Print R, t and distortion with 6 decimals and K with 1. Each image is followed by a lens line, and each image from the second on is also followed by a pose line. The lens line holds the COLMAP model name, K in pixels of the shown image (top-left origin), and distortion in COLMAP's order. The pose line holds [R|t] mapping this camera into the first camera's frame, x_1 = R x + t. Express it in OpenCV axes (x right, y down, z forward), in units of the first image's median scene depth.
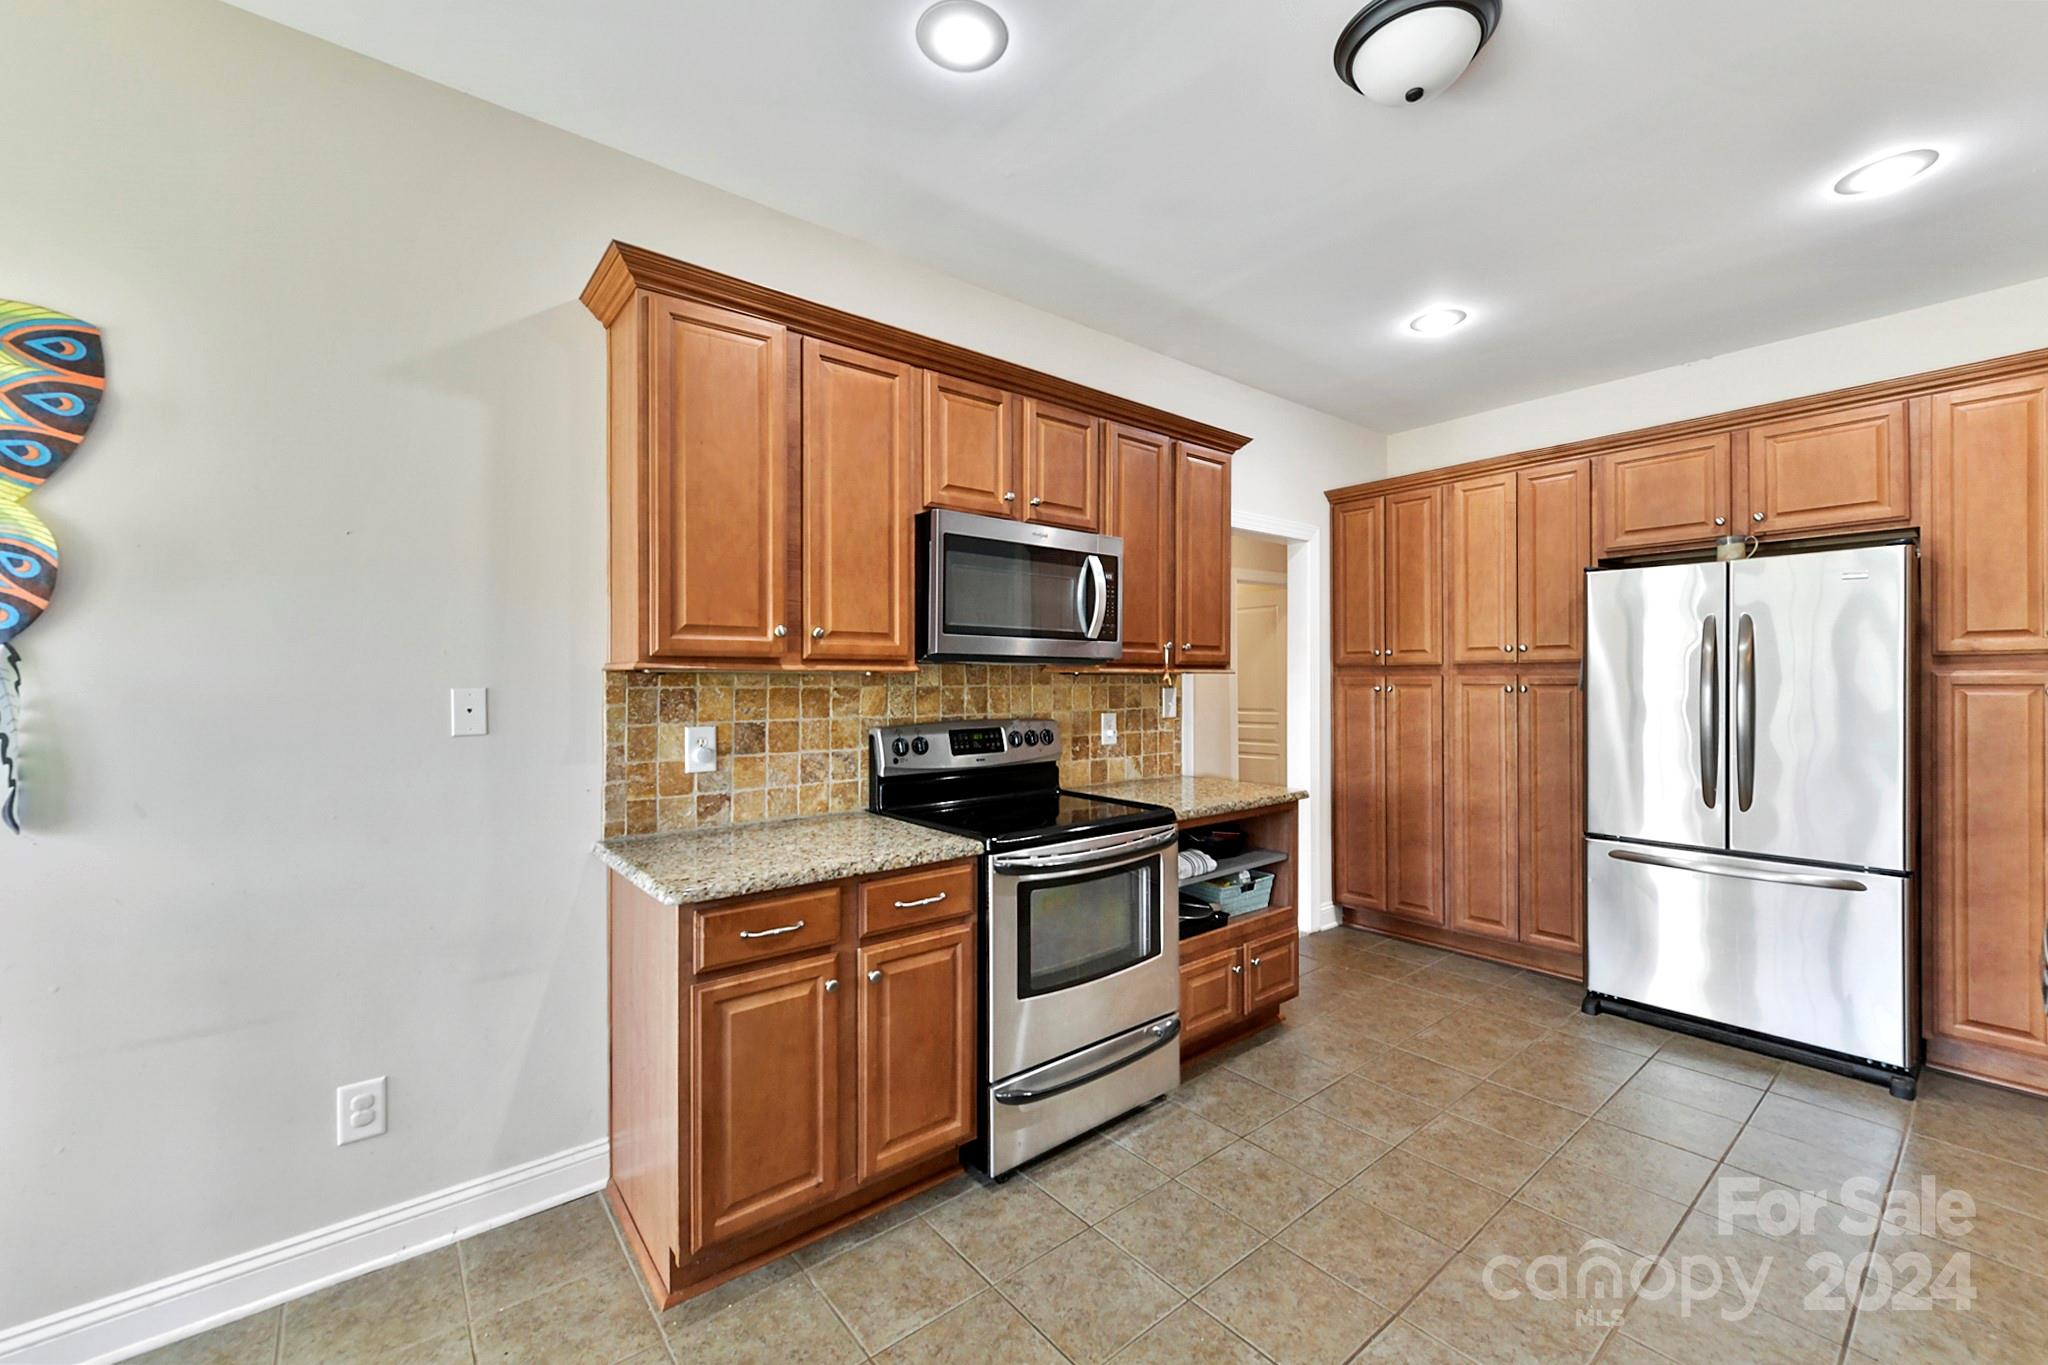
lens RADIAL K [[822.4, 0, 1025.1], [0, 822.4, 676.0], [0, 0, 1]] dist [0.001772, 0.000046]
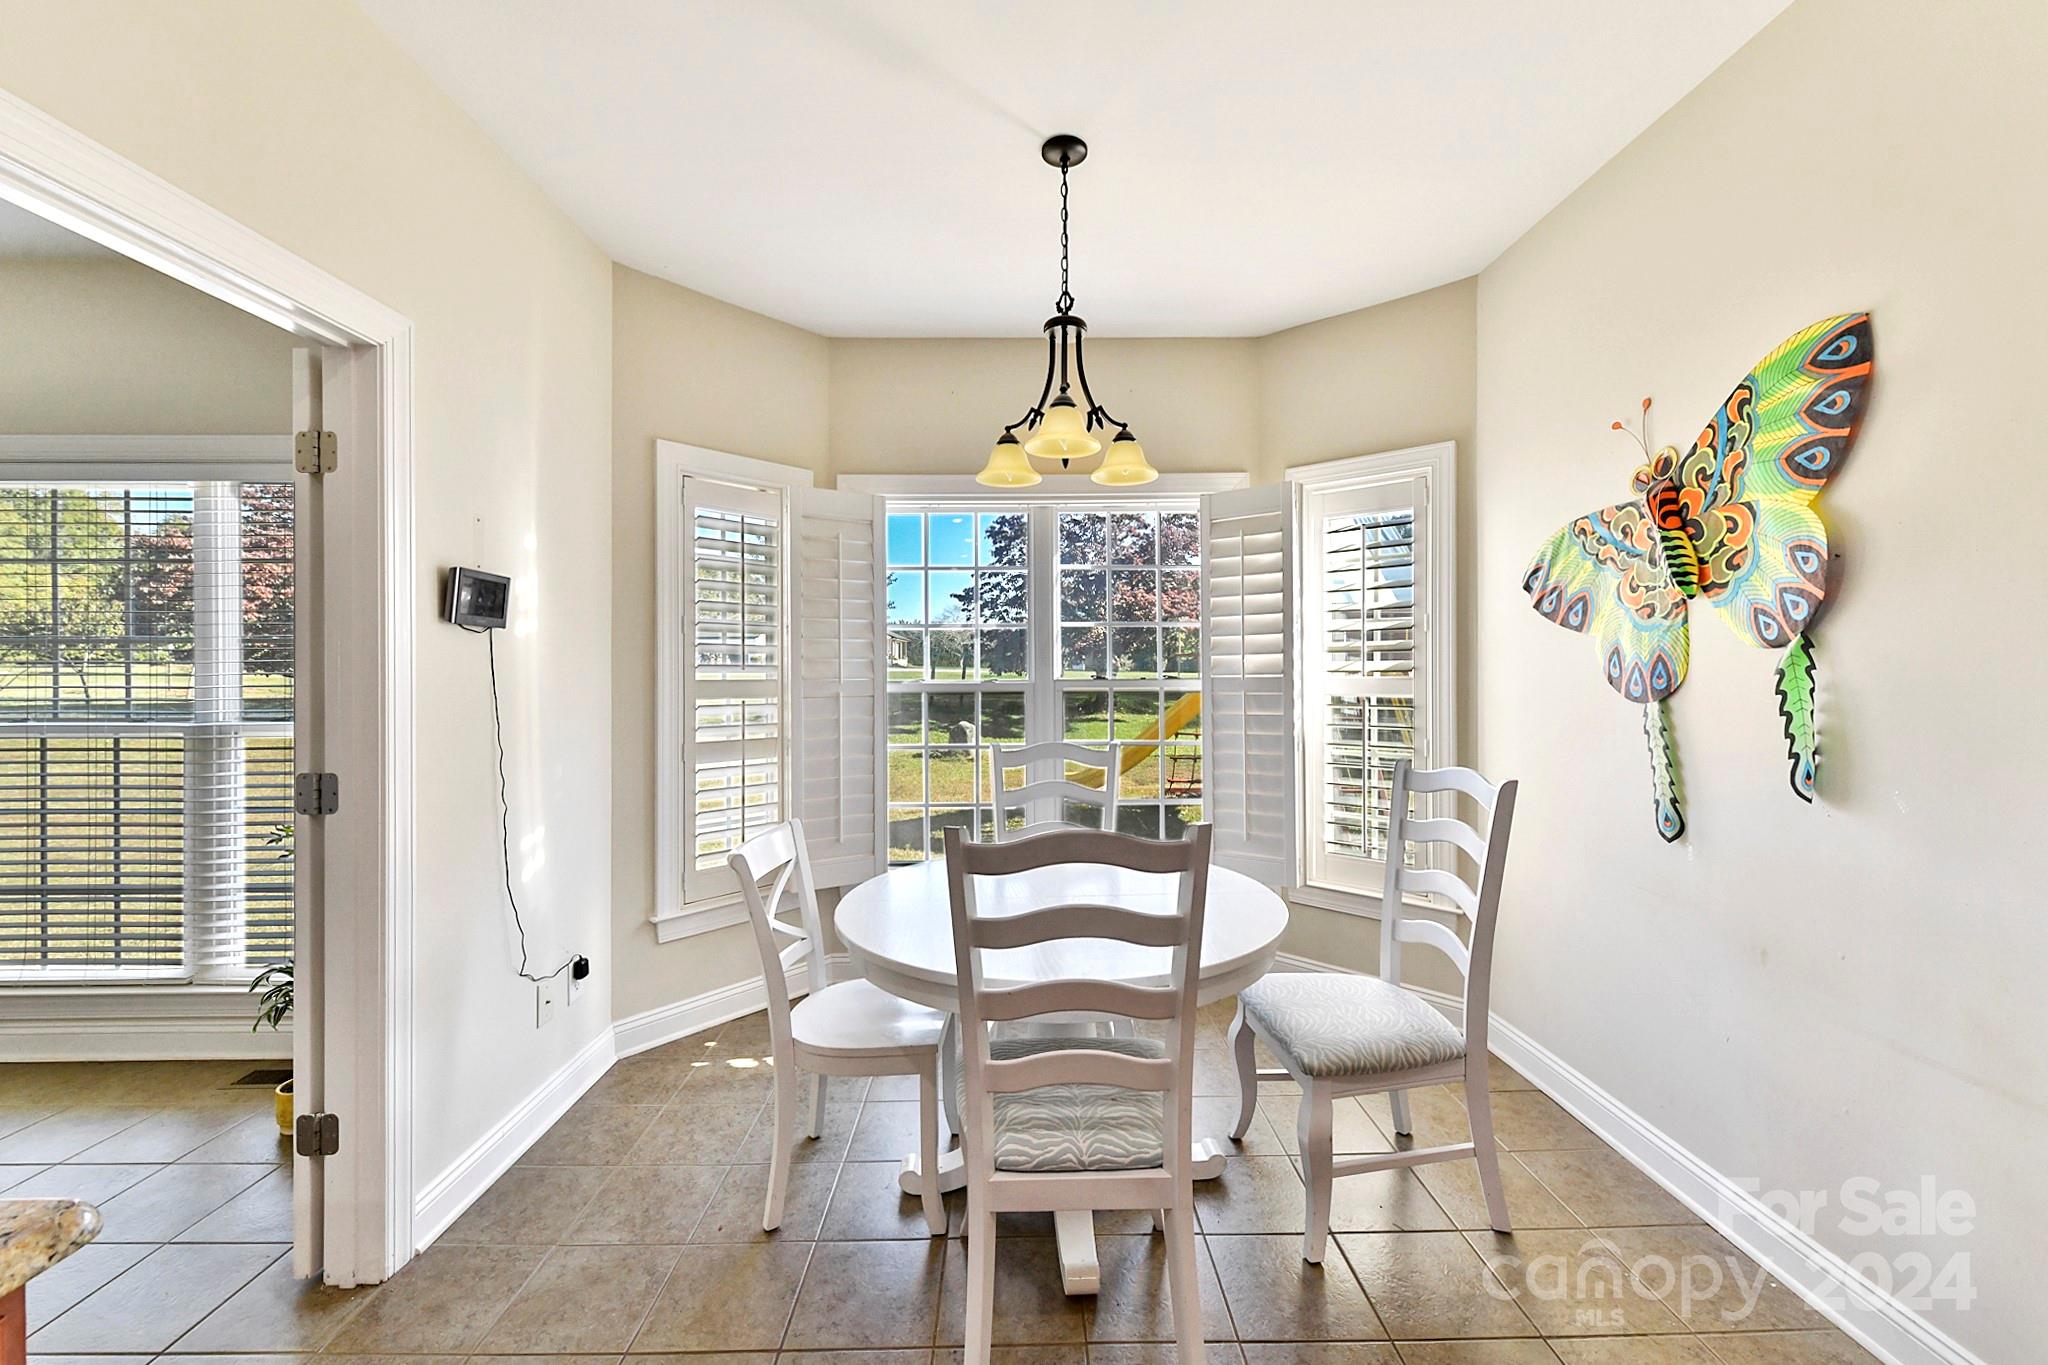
lens RADIAL K [[822.4, 0, 1018.2], [0, 822.4, 681.3], [0, 0, 1]] dist [0.001772, 0.000046]
pose [[-0.627956, 0.019481, -0.778005, 0.319432], [0.002880, 0.999738, 0.022709, -0.001410], [0.778243, 0.012020, -0.627848, 0.860194]]
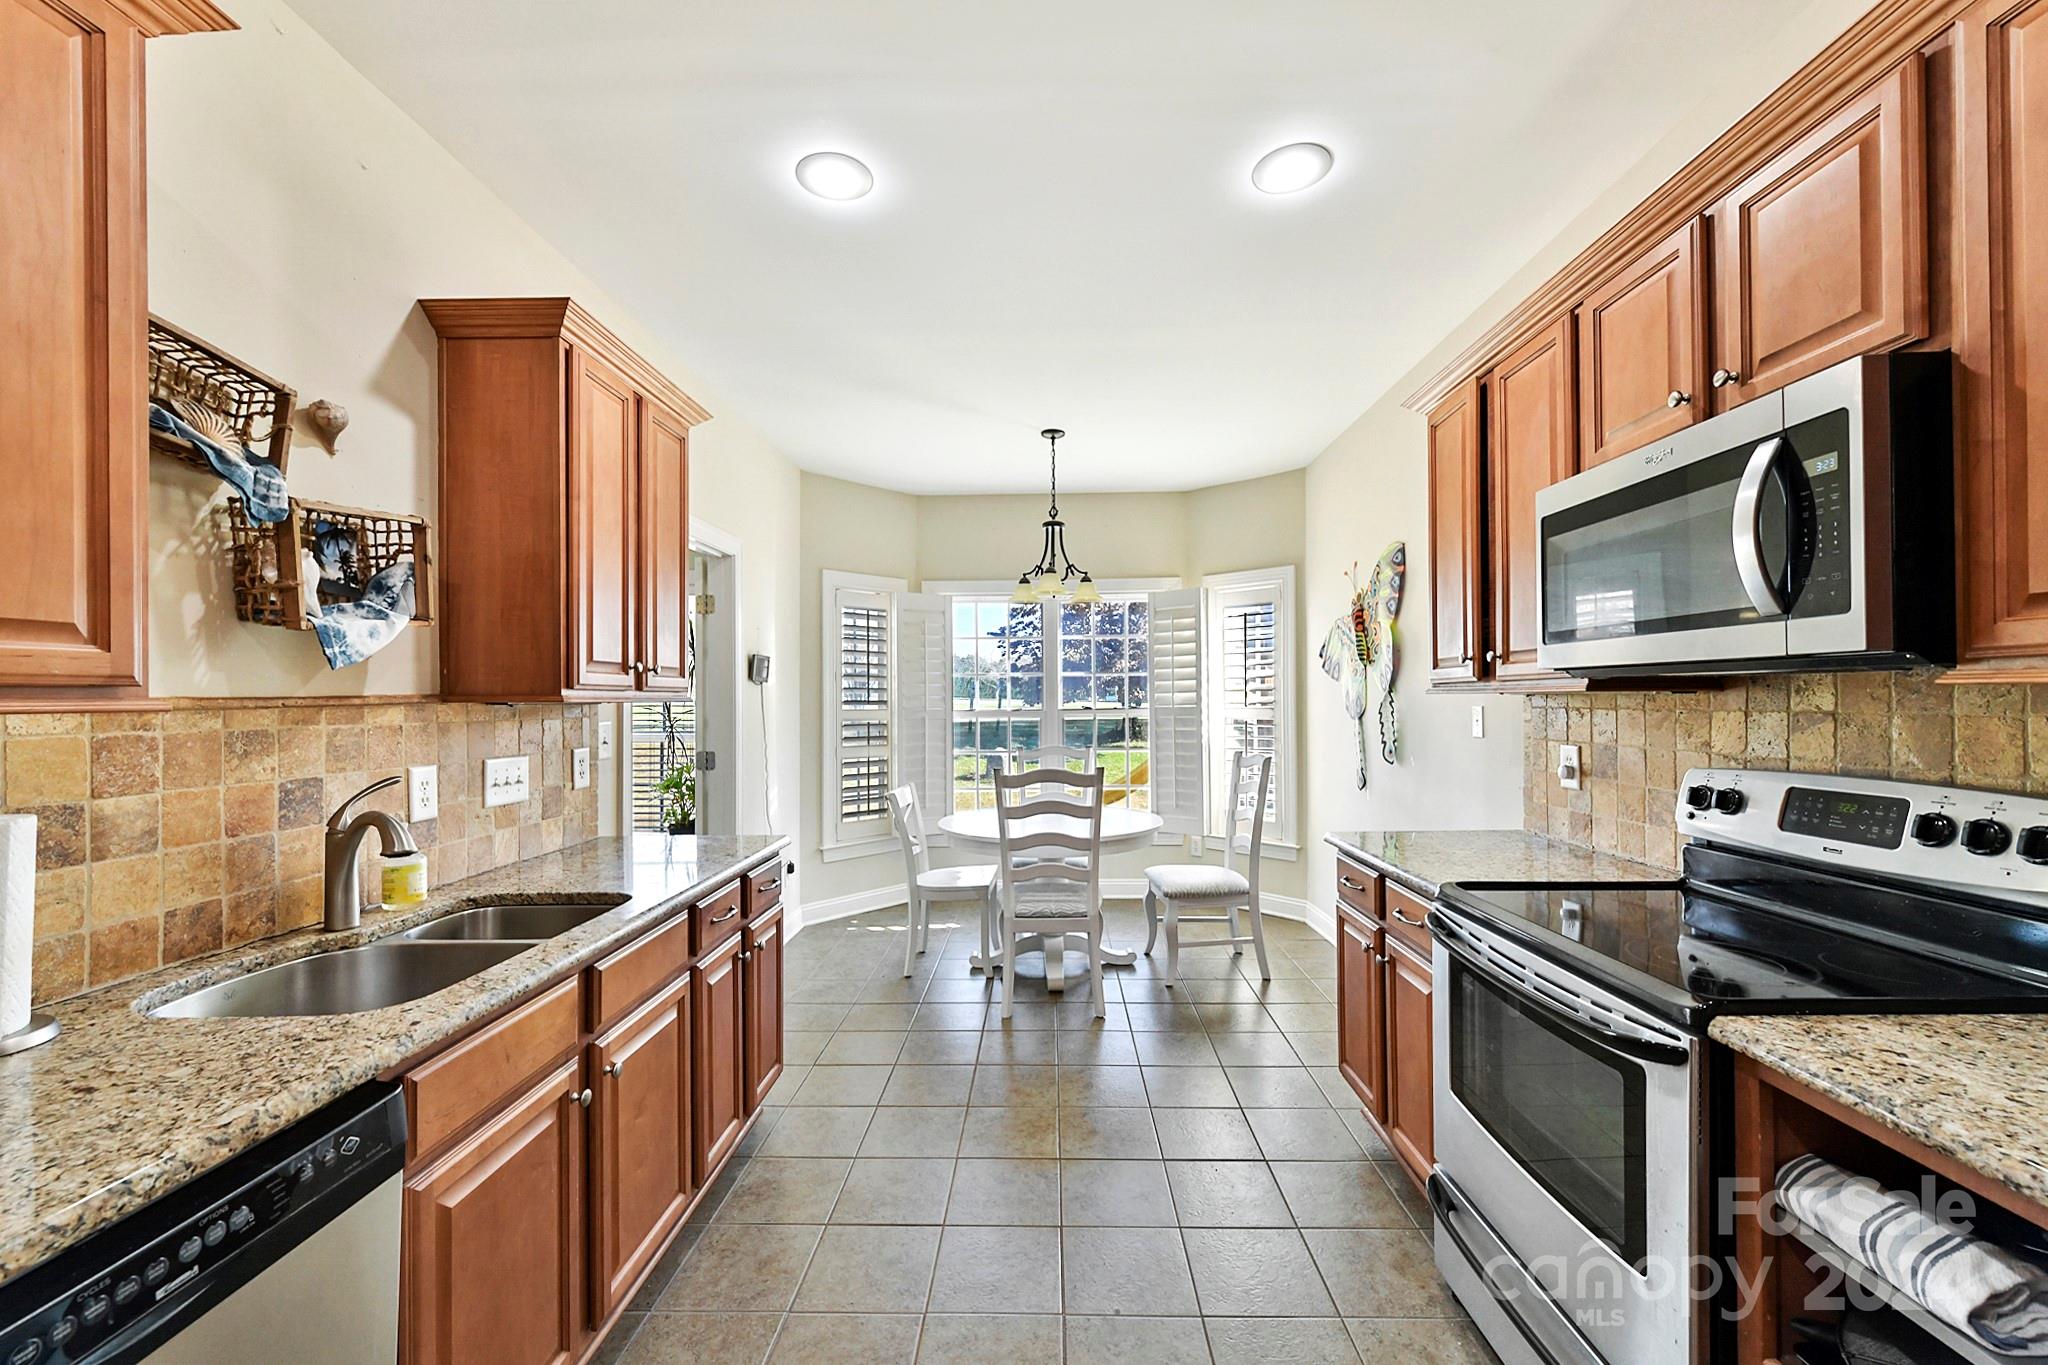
lens RADIAL K [[822.4, 0, 1029.1], [0, 822.4, 688.9], [0, 0, 1]] dist [0.001772, 0.000046]
pose [[-0.650426, -0.000051, -0.759570, 1.287257], [0.005802, 0.999970, -0.005035, -0.023057], [0.759548, -0.007682, -0.650406, 1.742028]]
